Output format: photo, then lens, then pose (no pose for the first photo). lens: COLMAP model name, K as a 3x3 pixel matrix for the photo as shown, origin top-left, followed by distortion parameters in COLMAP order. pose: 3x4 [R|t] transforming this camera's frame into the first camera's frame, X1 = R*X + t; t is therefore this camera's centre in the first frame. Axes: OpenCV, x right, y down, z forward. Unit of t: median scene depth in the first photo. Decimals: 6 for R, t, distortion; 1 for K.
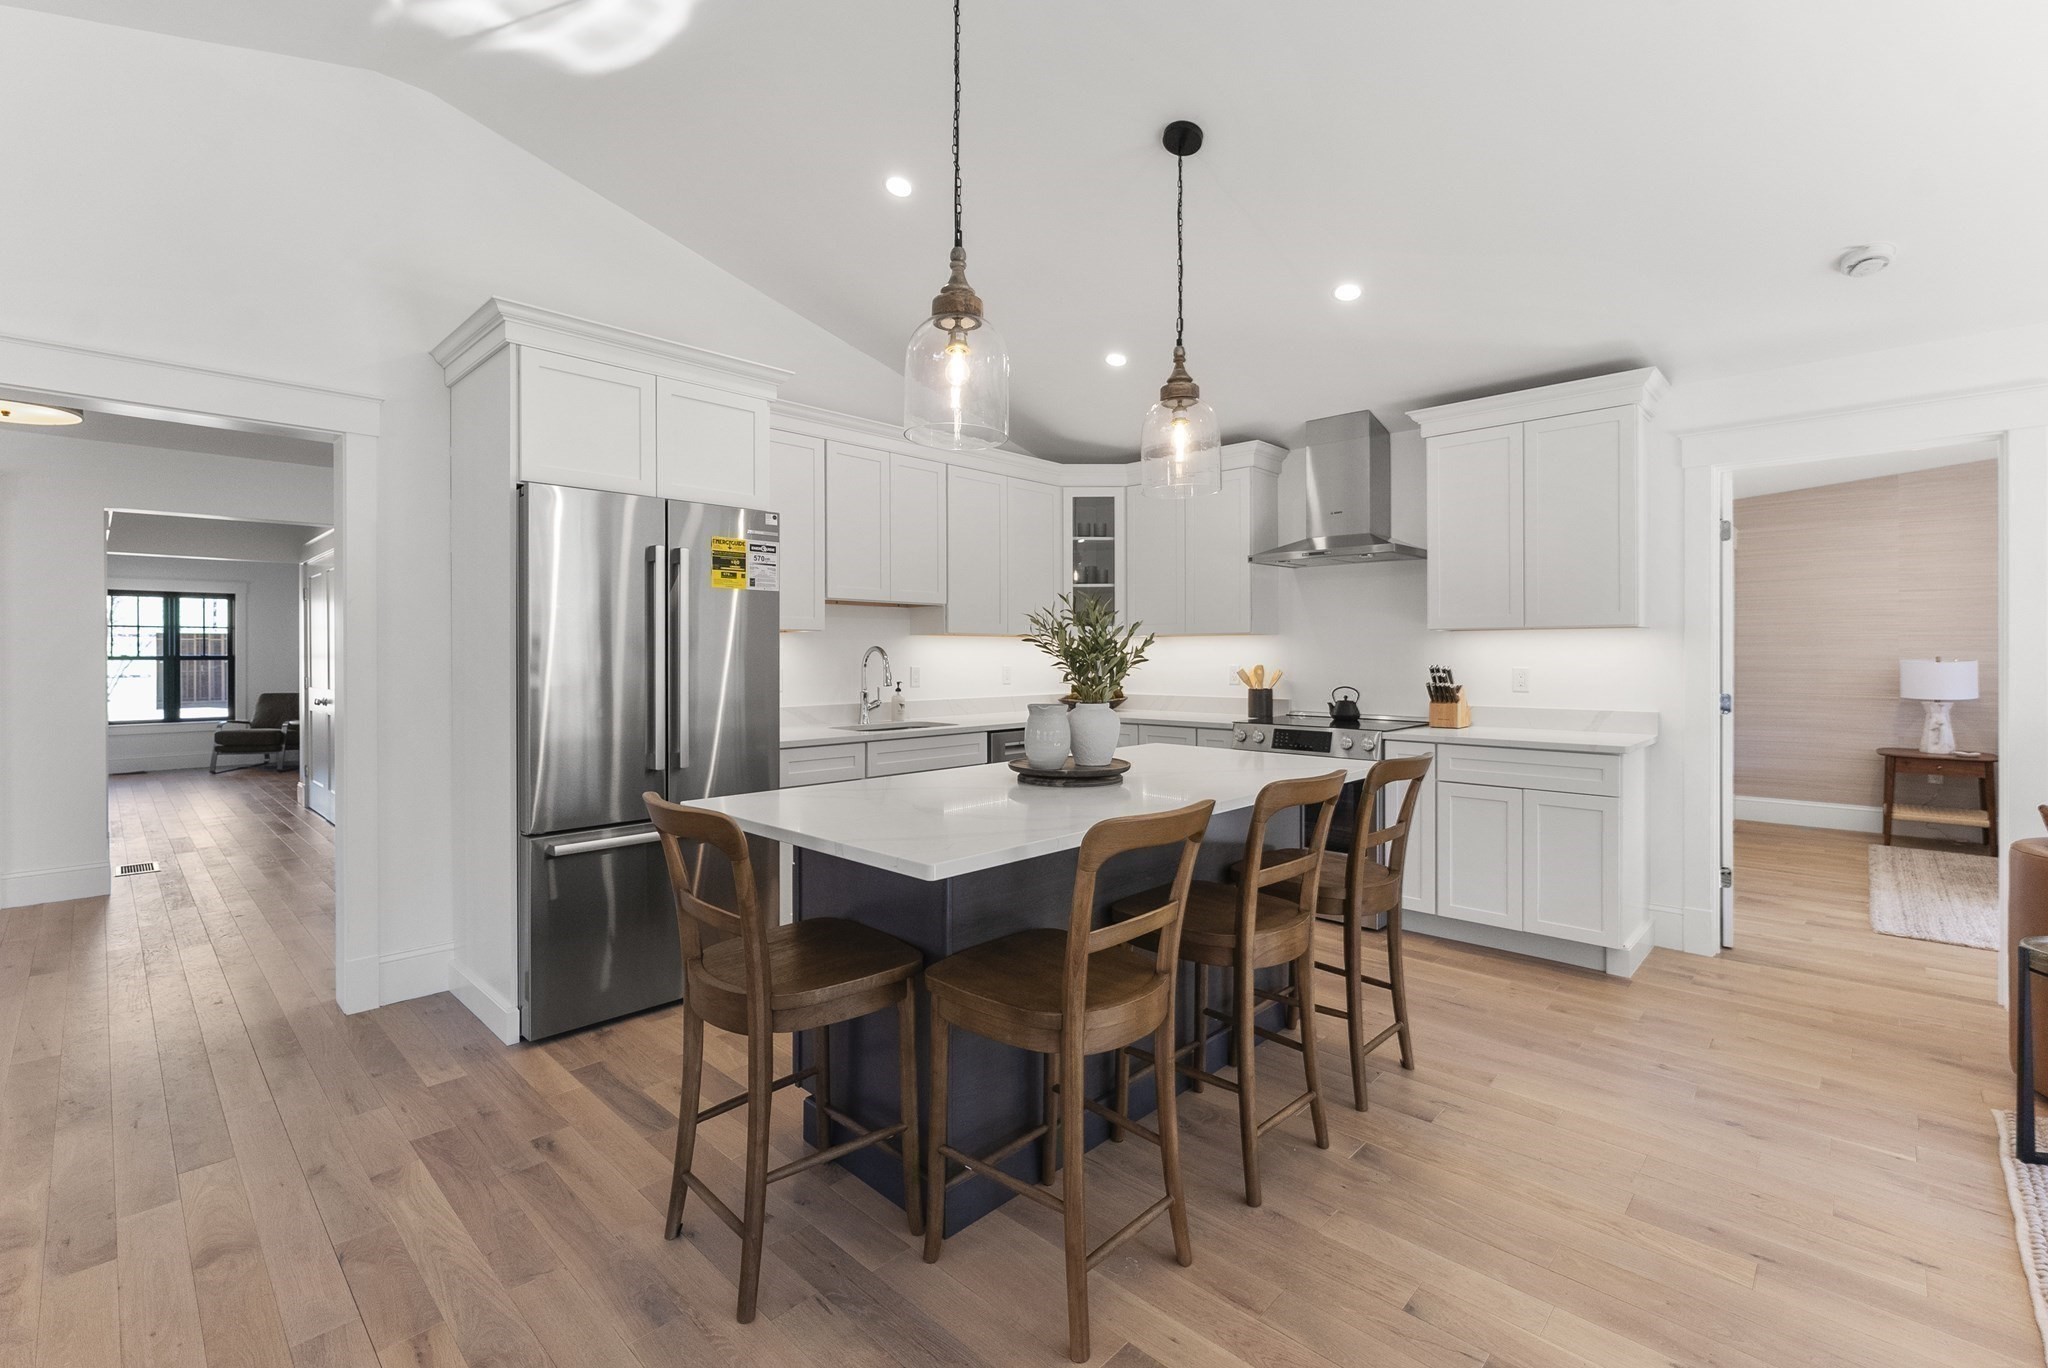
lens RADIAL K [[892.4, 0, 1017.5], [0, 892.4, 657.1], [0, 0, 1]] dist [-0.003040, -0.000044]
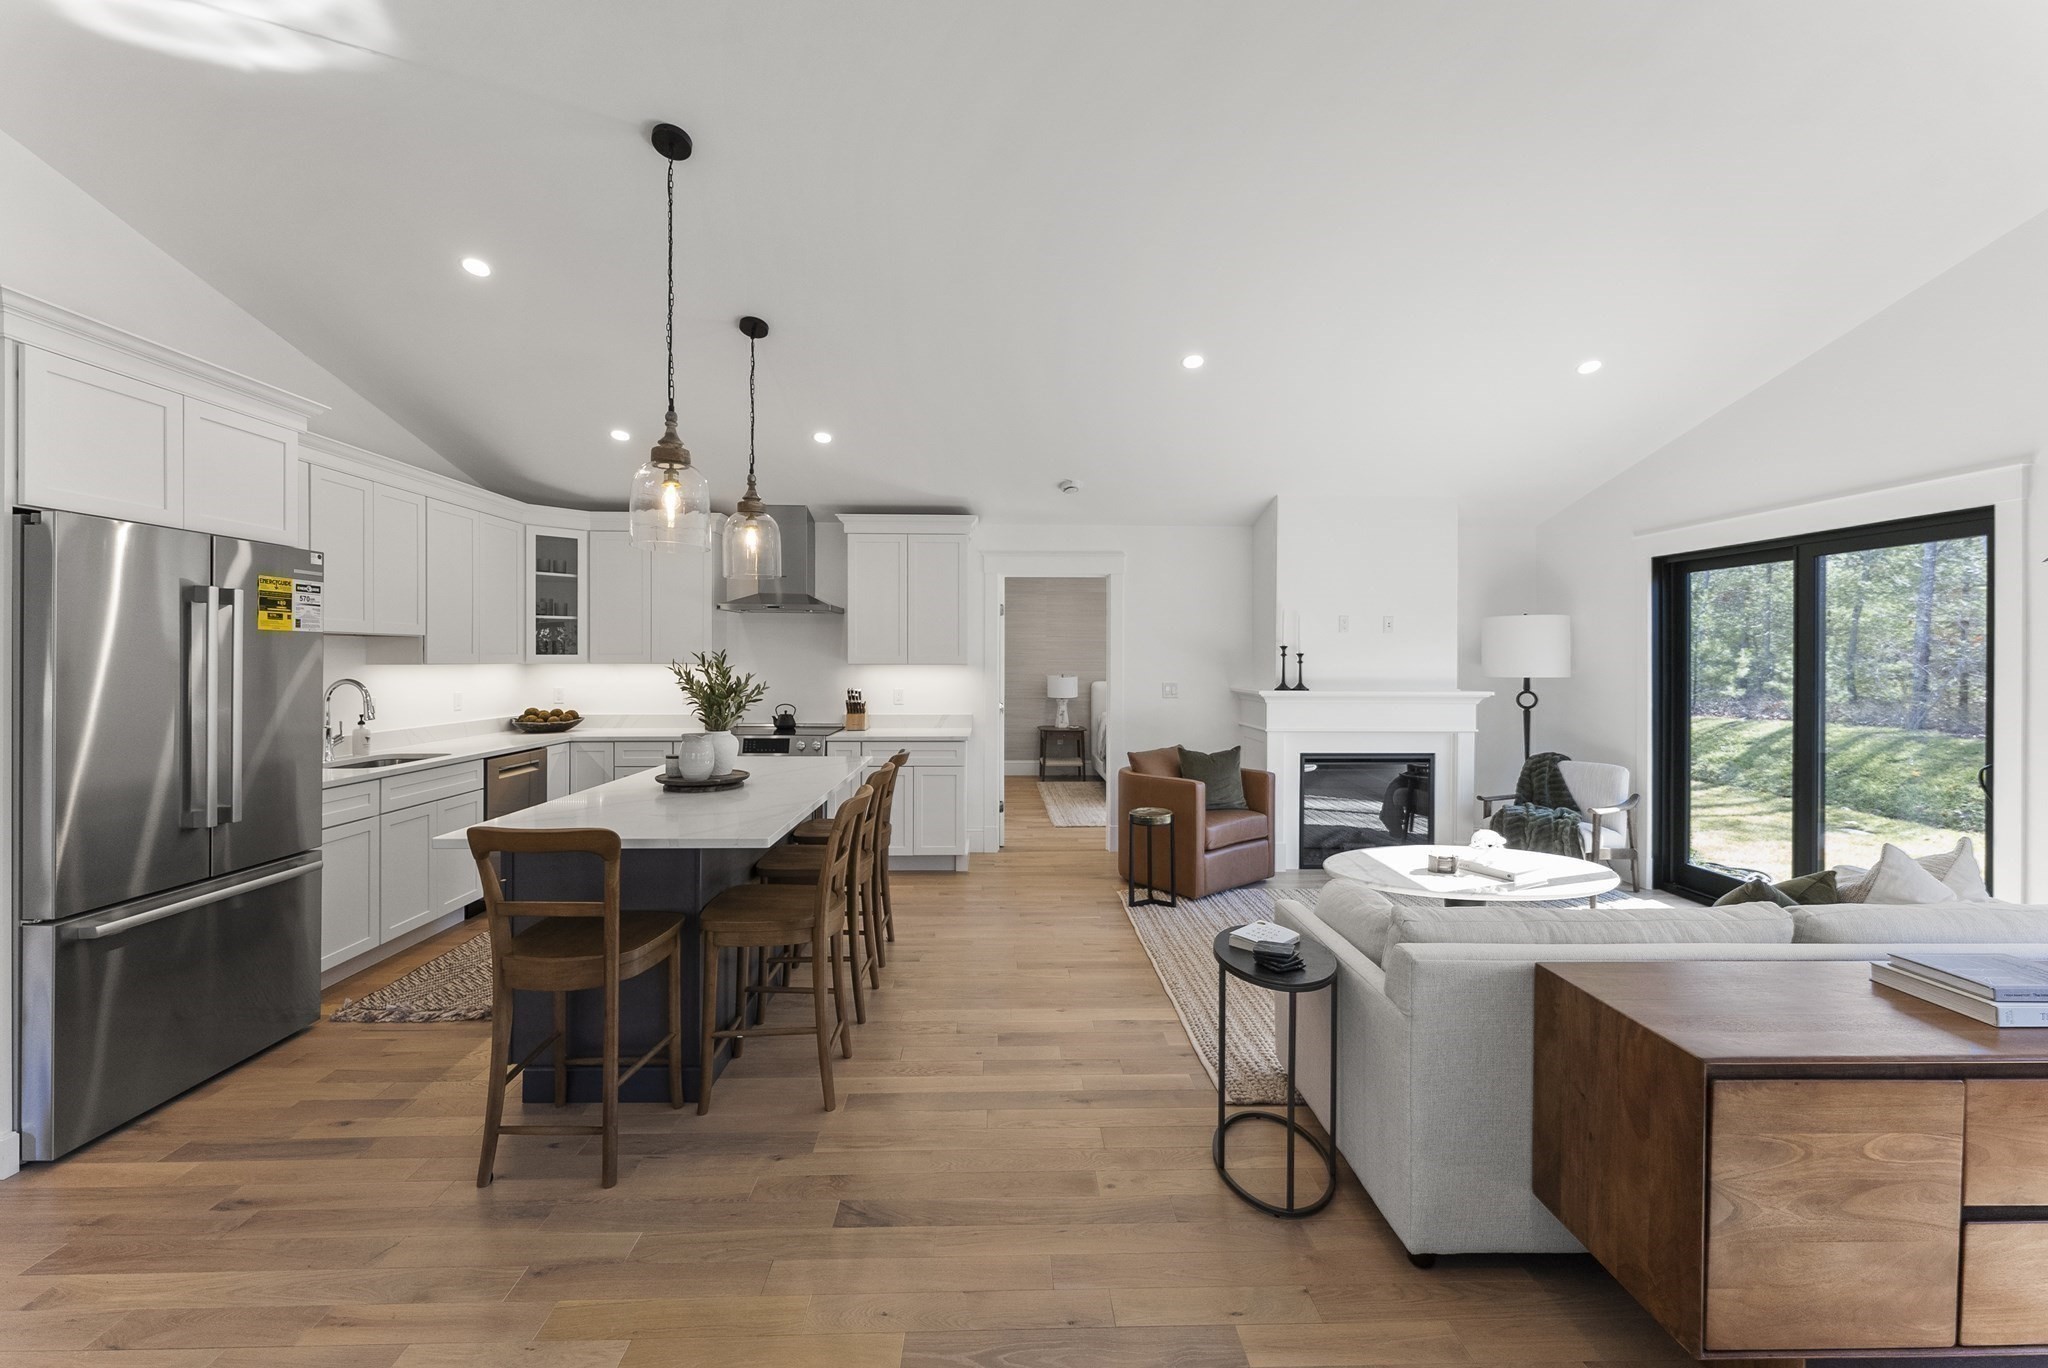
lens RADIAL K [[832.1, 0, 1020.6], [0, 832.1, 661.6], [0, 0, 1]] dist [0.001833, -0.000124]
pose [[0.696745, 0.002258, 0.717316, -0.363136], [-0.004222, 0.999991, 0.000953, -0.042263], [-0.717307, -0.003692, 0.696748, -0.175945]]
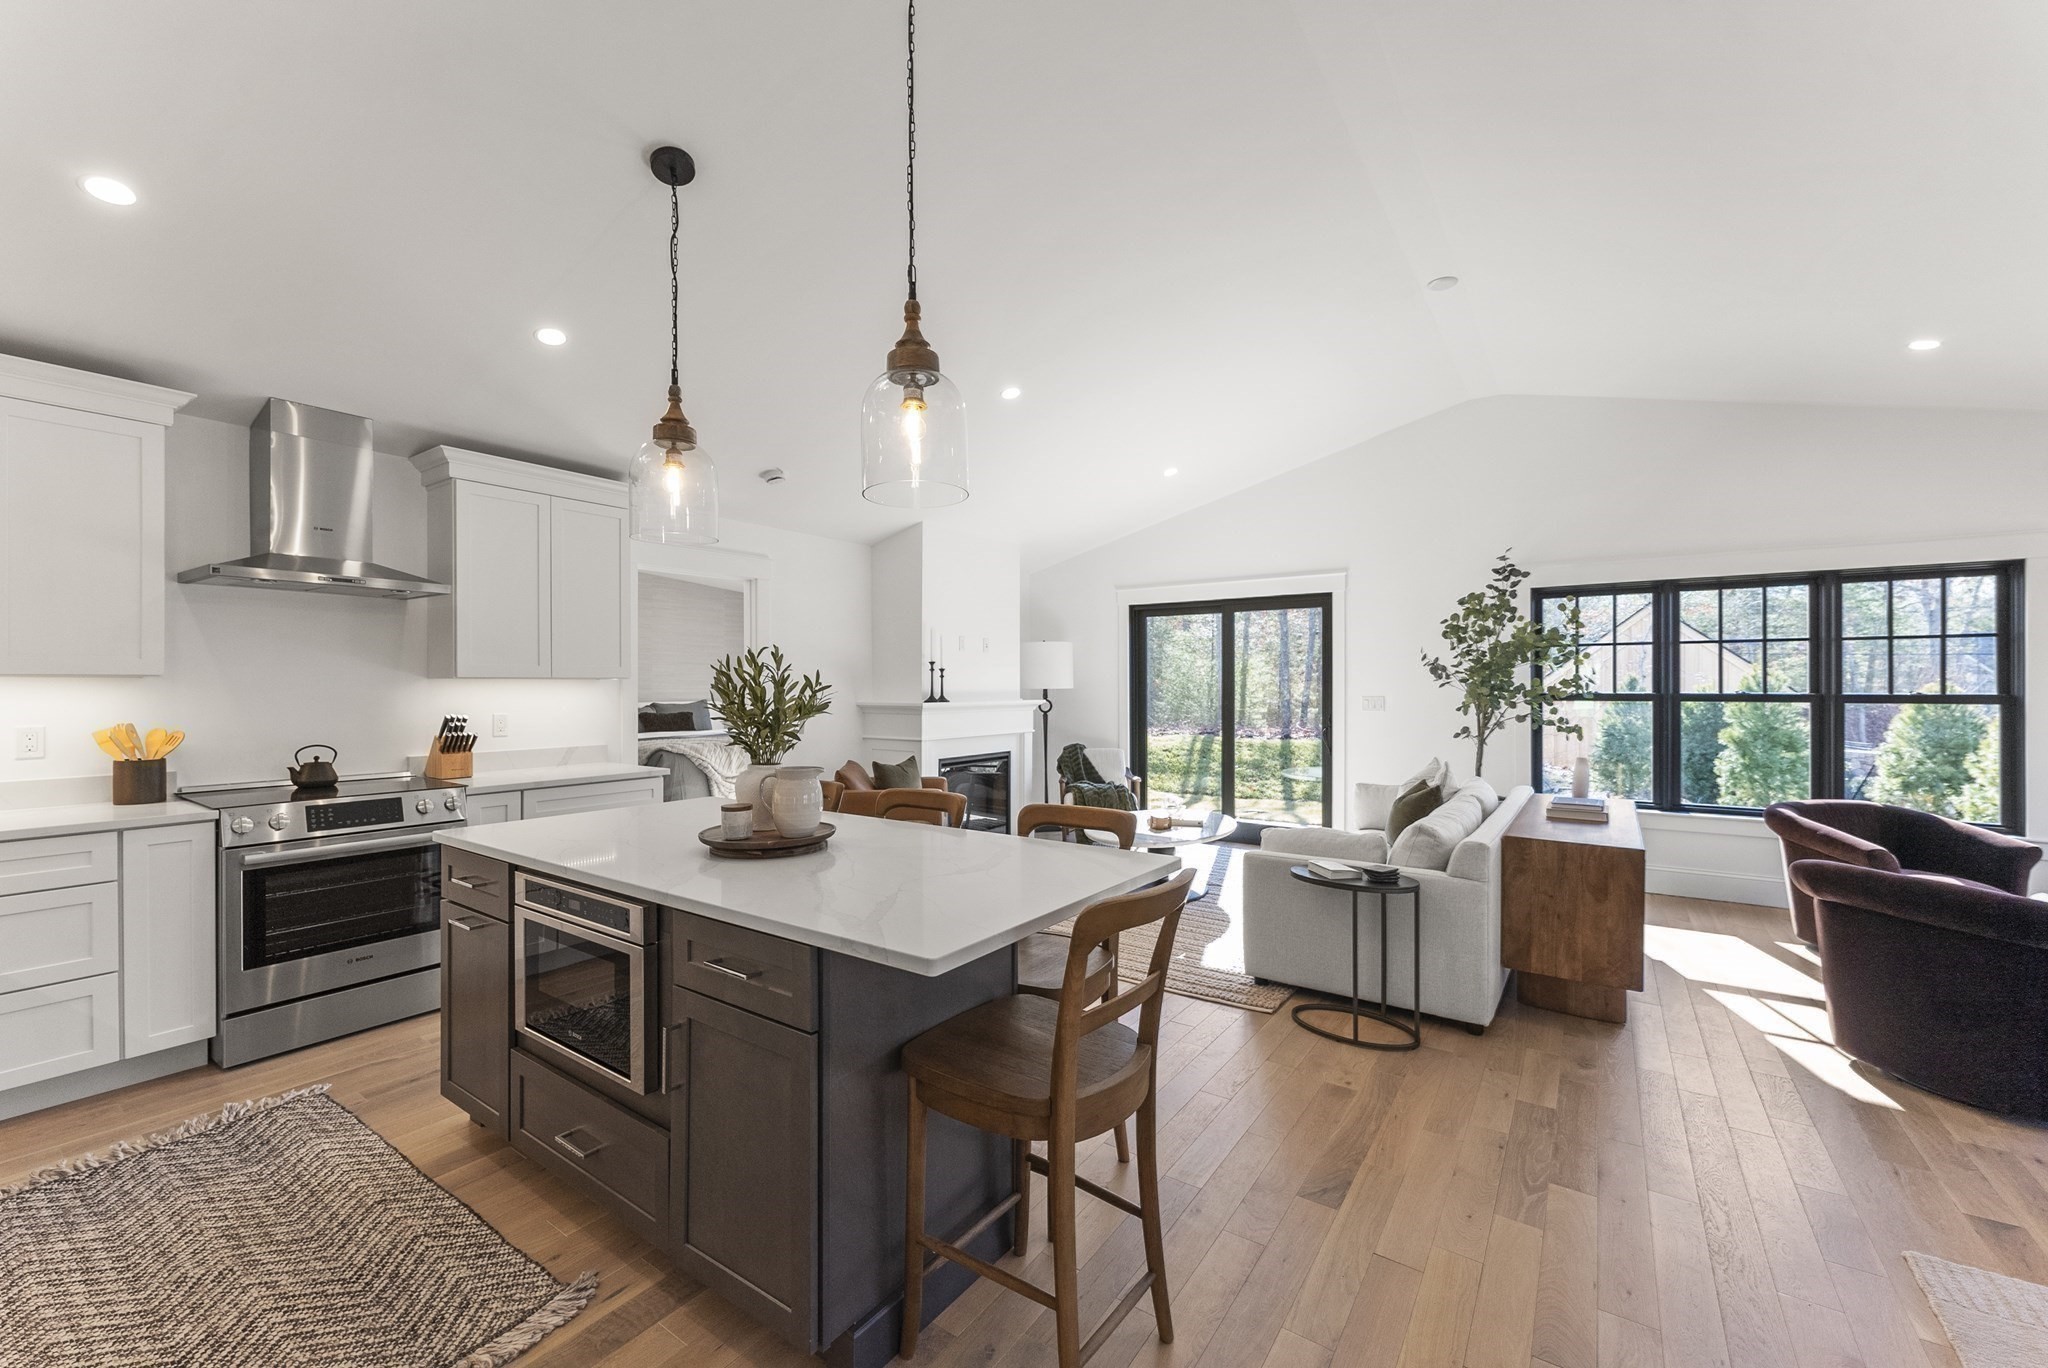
lens RADIAL K [[820.4, 0, 1018.4], [0, 820.4, 686.0], [0, 0, 1]] dist [-0.000837, -0.000002]
pose [[-0.152847, 0.001022, 0.988249, -0.570472], [0.003329, 0.999994, -0.000520, -0.021759], [-0.988244, 0.003211, -0.152850, 0.601196]]
